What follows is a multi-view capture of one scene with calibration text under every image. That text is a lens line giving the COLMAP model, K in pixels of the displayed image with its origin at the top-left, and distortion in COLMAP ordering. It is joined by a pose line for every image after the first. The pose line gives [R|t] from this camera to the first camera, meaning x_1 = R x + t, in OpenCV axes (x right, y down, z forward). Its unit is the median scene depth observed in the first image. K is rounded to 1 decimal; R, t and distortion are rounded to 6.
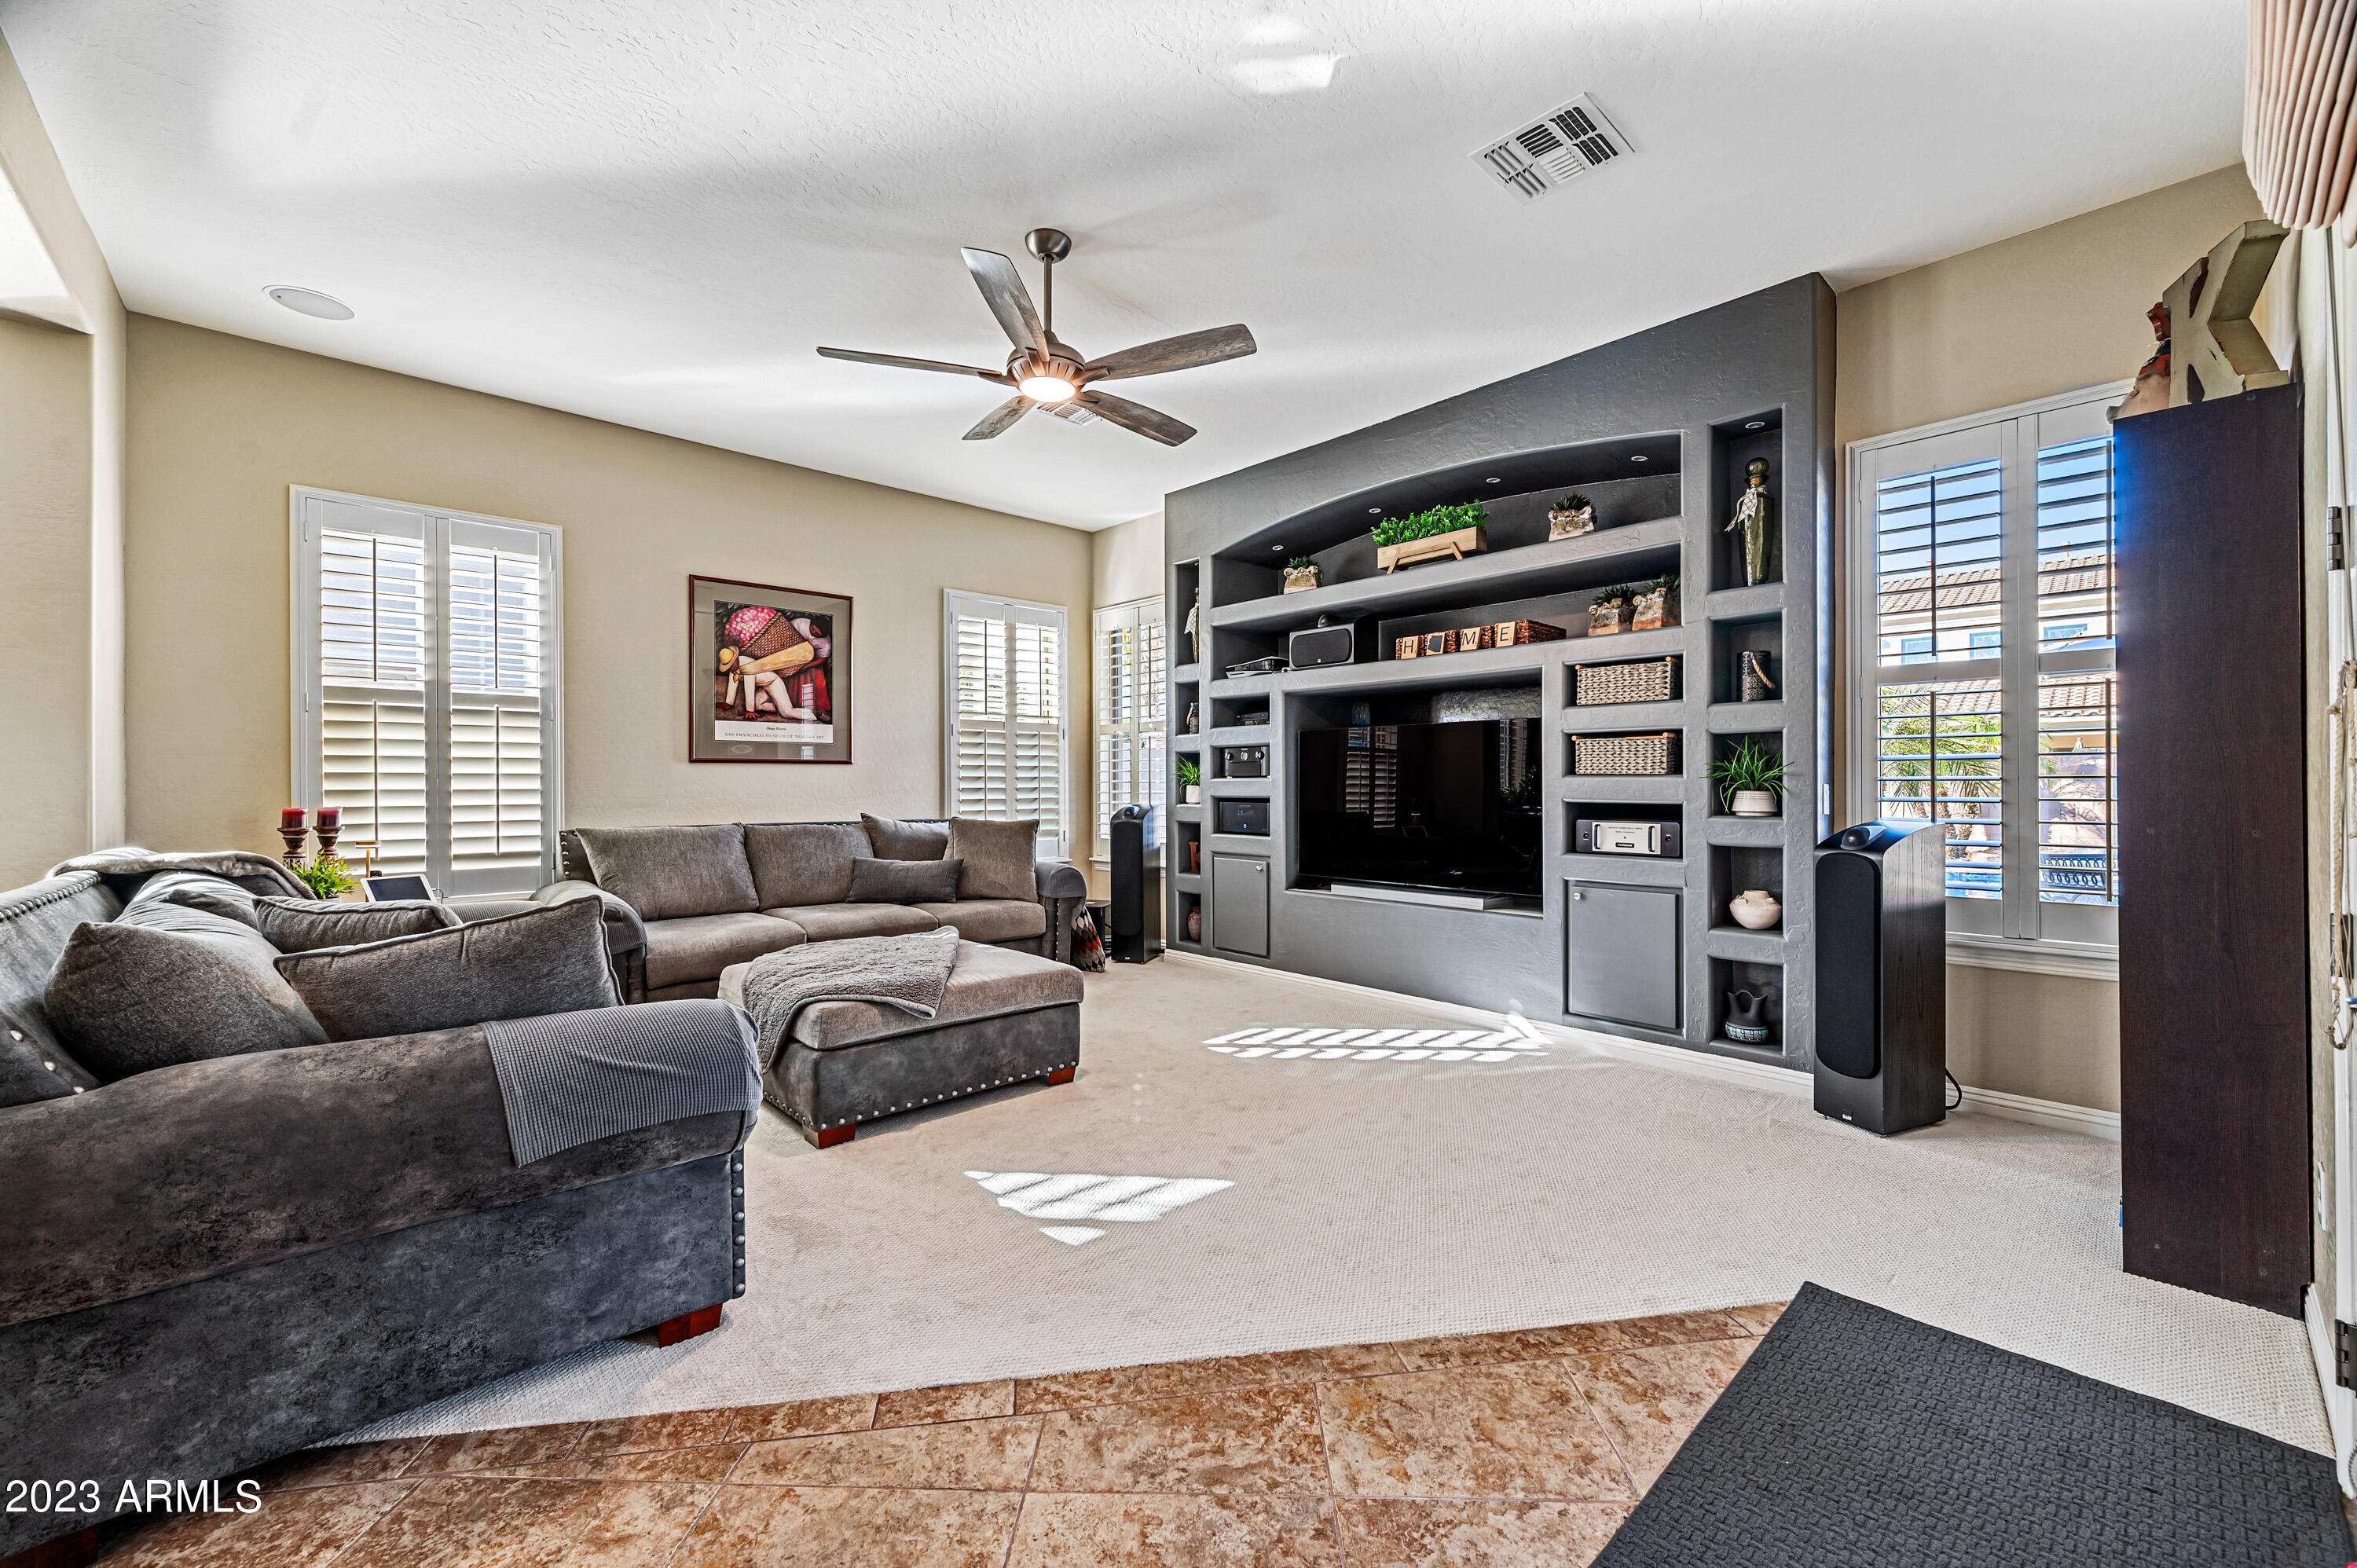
lens RADIAL K [[934.4, 0, 1177.9], [0, 934.4, 778.0], [0, 0, 1]] dist [-0.000831, 0.000091]
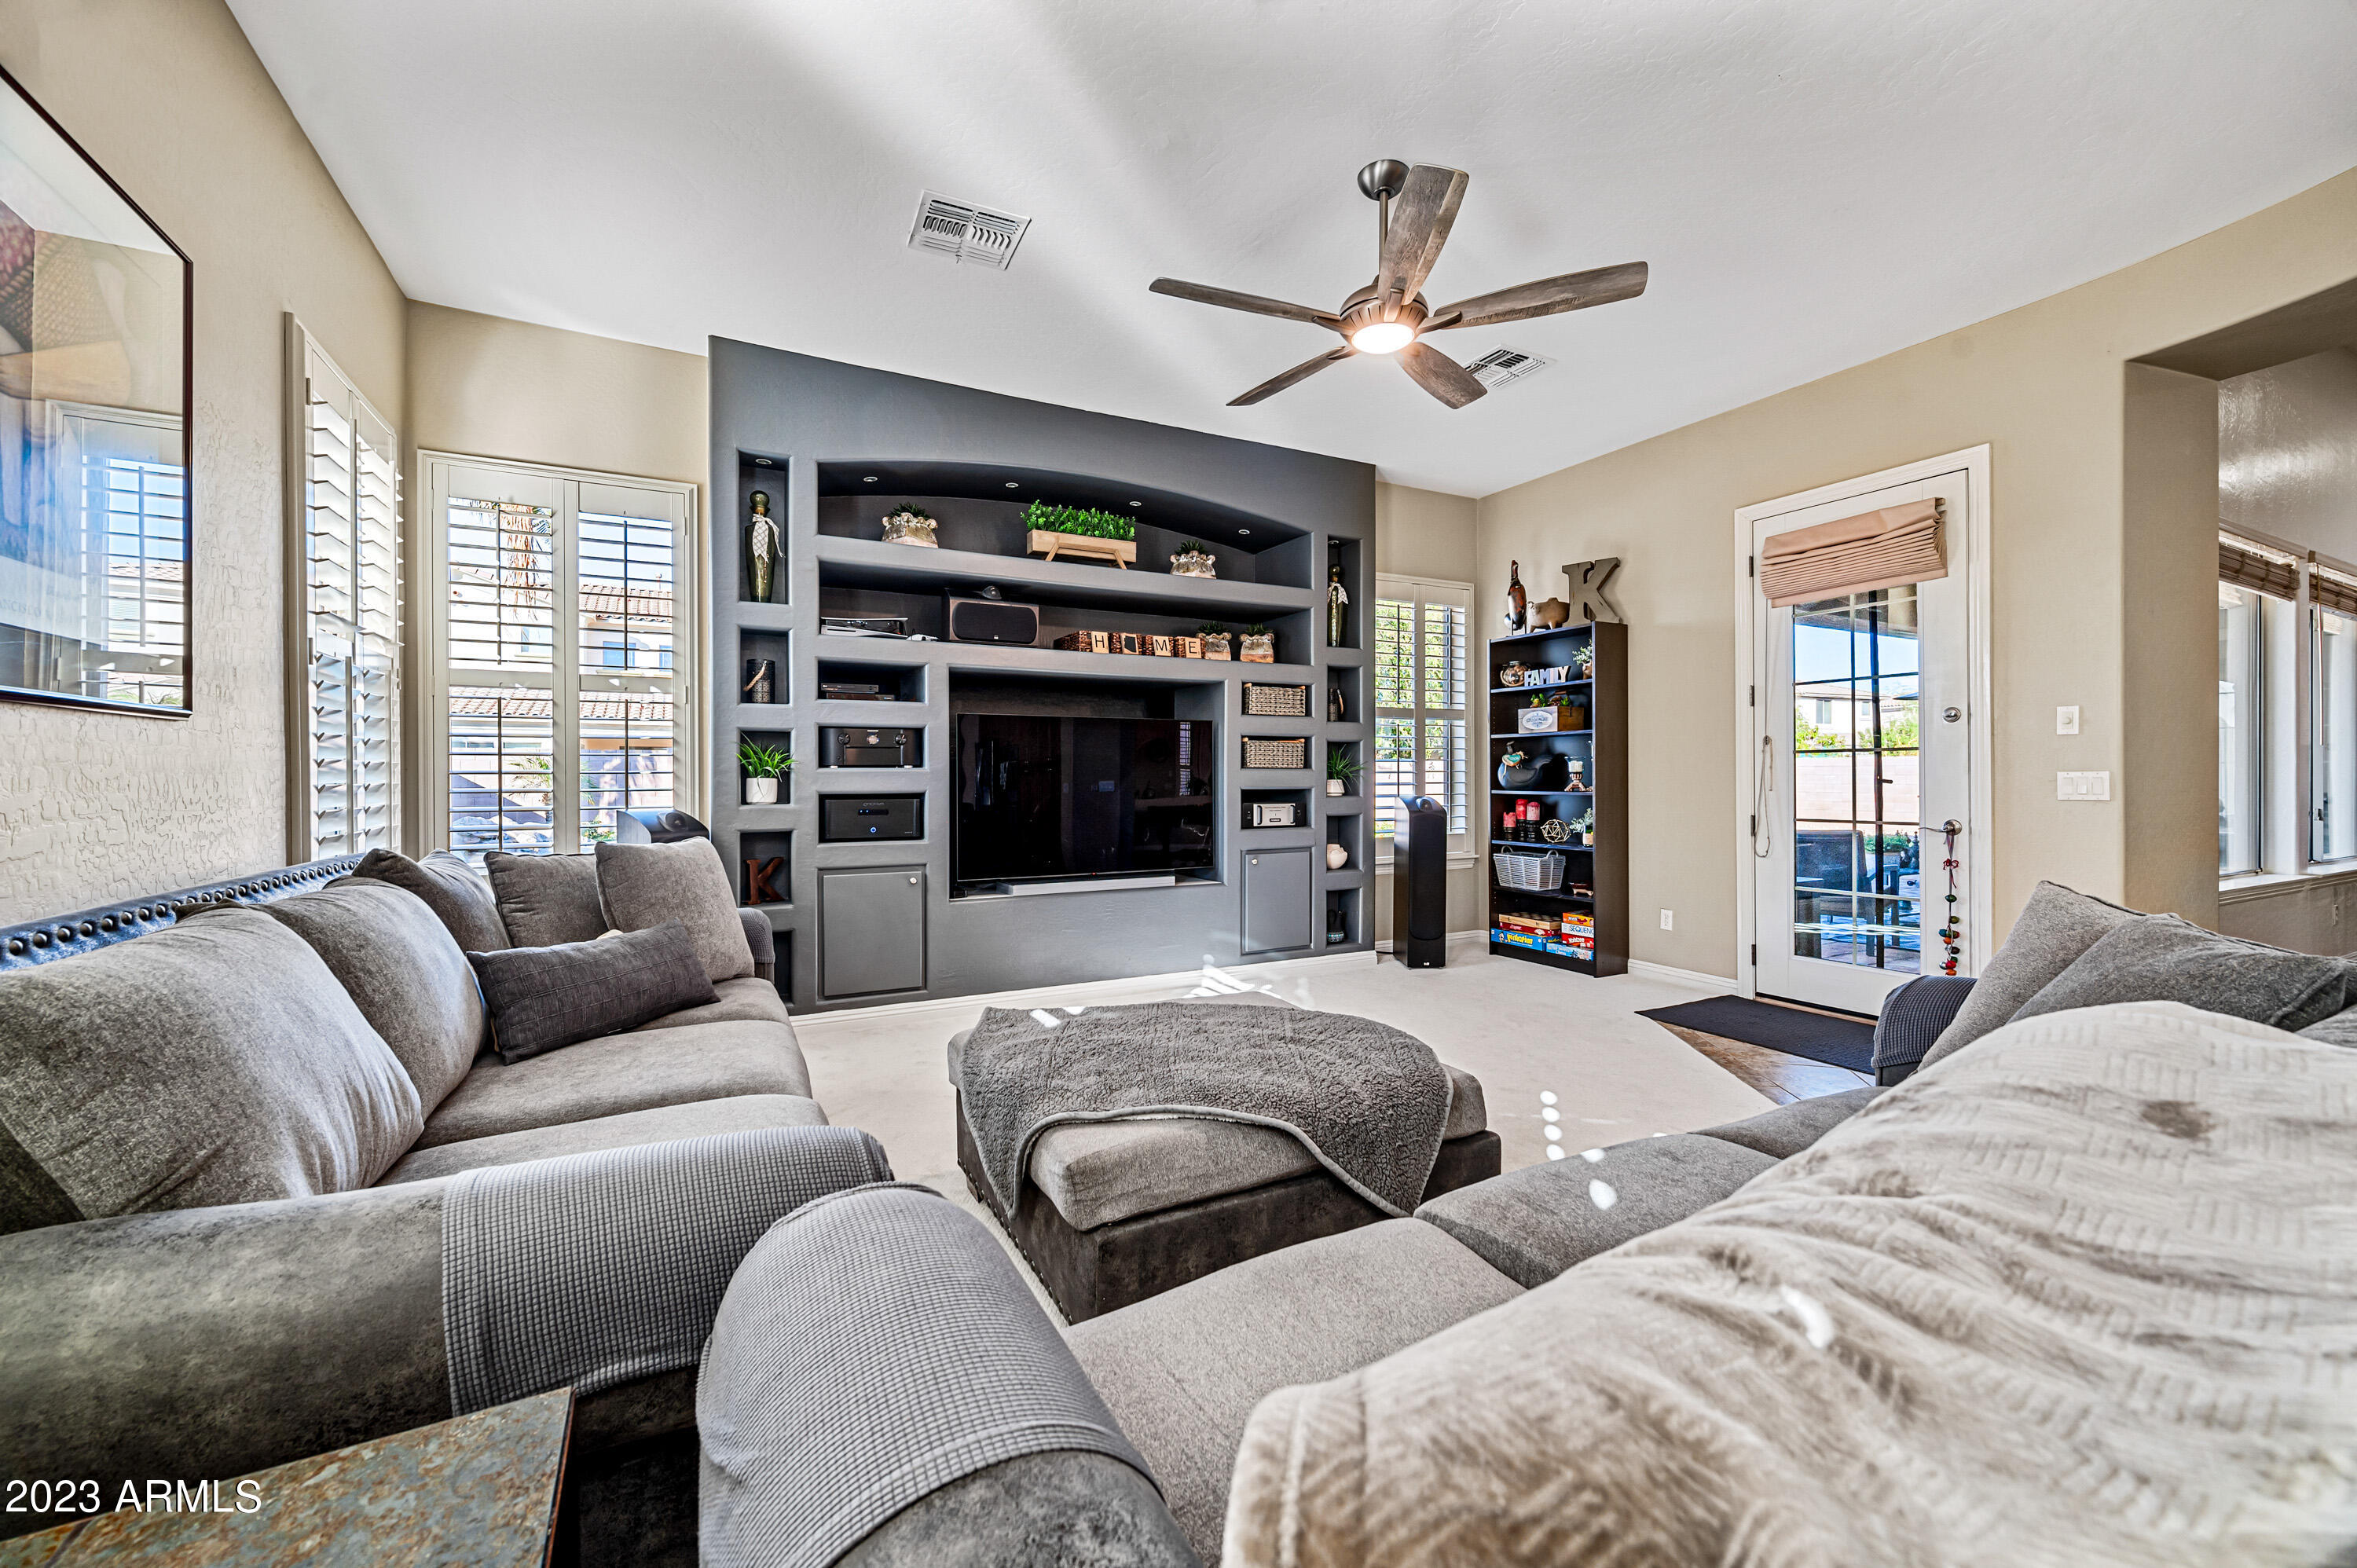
lens RADIAL K [[934.4, 0, 1195.3], [0, 934.4, 778.8], [0, 0, 1]] dist [-0.000831, 0.000091]
pose [[0.256730, -0.004767, 0.966472, -0.793638], [-0.004147, 0.999973, 0.006034, 0.003966], [-0.966474, -0.005558, 0.256703, 0.702395]]
